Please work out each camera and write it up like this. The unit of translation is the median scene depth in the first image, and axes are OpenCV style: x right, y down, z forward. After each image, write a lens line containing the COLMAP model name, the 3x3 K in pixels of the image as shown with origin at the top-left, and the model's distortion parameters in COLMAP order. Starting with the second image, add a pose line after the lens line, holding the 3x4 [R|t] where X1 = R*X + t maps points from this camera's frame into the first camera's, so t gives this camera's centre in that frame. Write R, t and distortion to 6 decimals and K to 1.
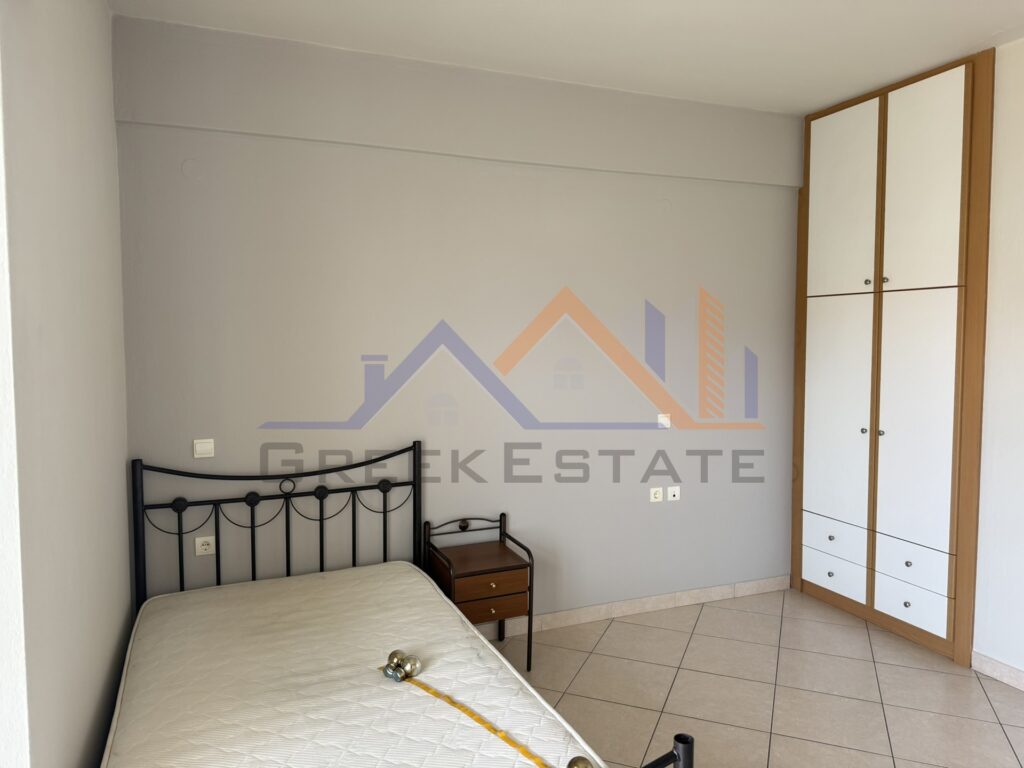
lens RADIAL K [[718.4, 0, 519.6], [0, 718.4, 377.2], [0, 0, 1]] dist [0.055641, -0.066558]
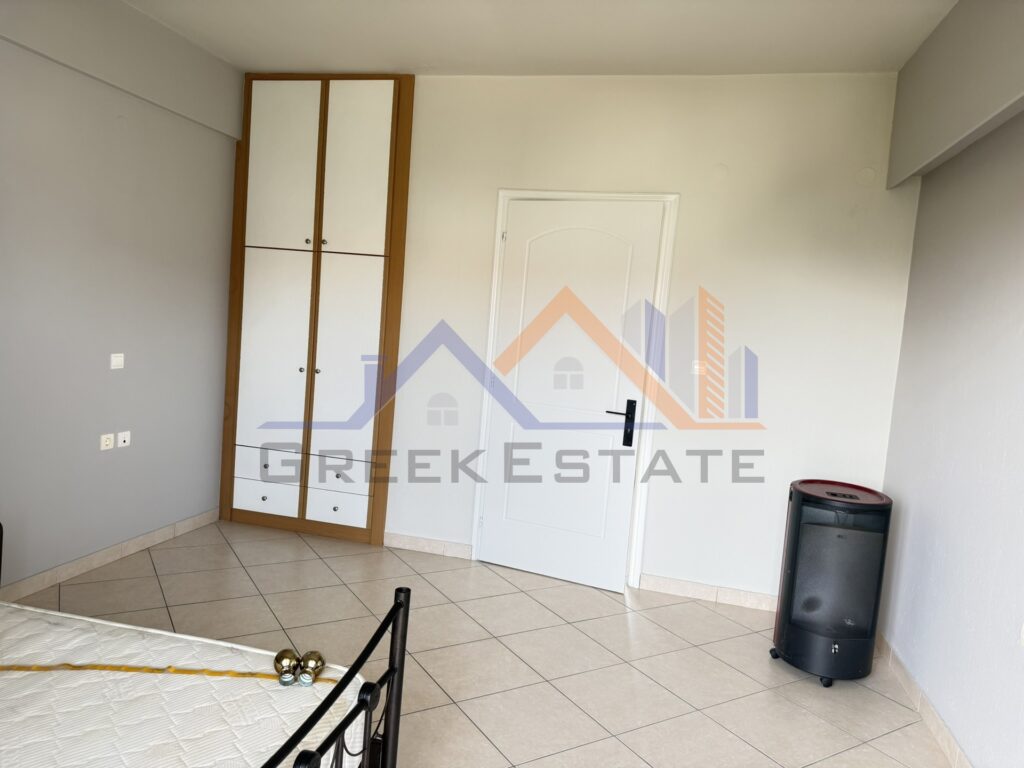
lens RADIAL K [[718.7, 0, 515.3], [0, 718.7, 386.6], [0, 0, 1]] dist [0.058580, -0.076238]
pose [[0.592266, -0.027049, 0.805288, -0.288415], [-0.036305, 0.997525, 0.060207, 0.020537], [-0.804924, -0.064894, 0.589818, 0.042485]]
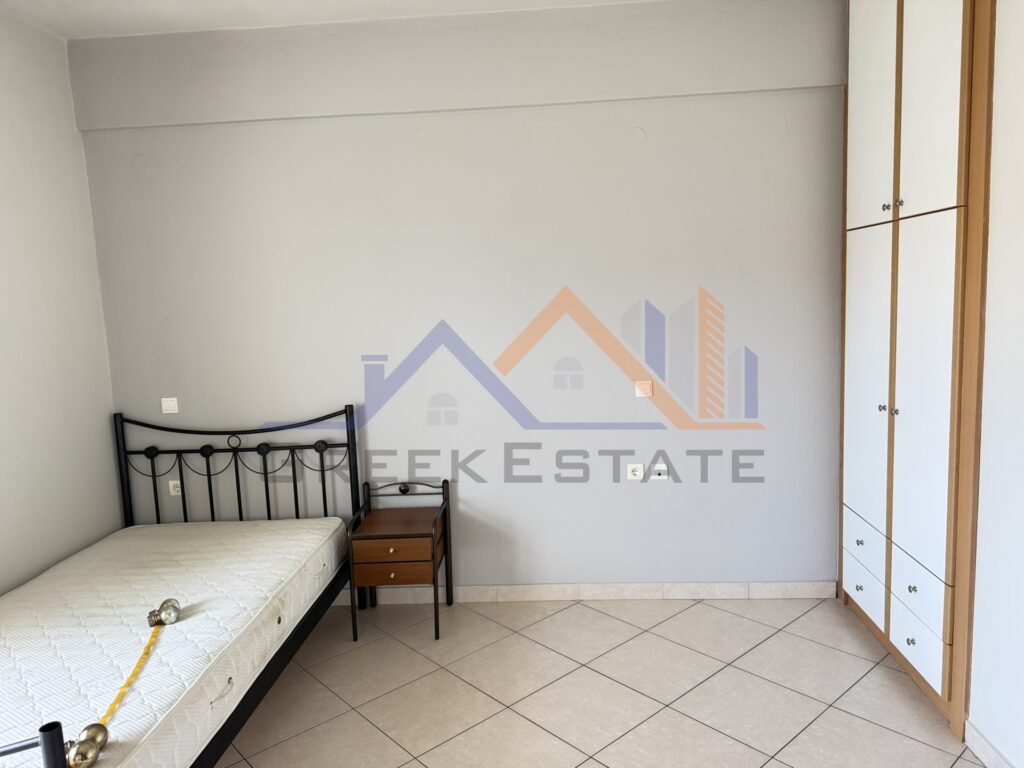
lens RADIAL K [[718.7, 0, 515.3], [0, 718.7, 386.6], [0, 0, 1]] dist [0.058580, -0.076238]
pose [[0.898175, 0.021636, -0.439105, 0.520786], [0.014705, 0.996751, 0.079191, -0.015416], [0.439392, -0.077584, 0.894939, 0.180902]]
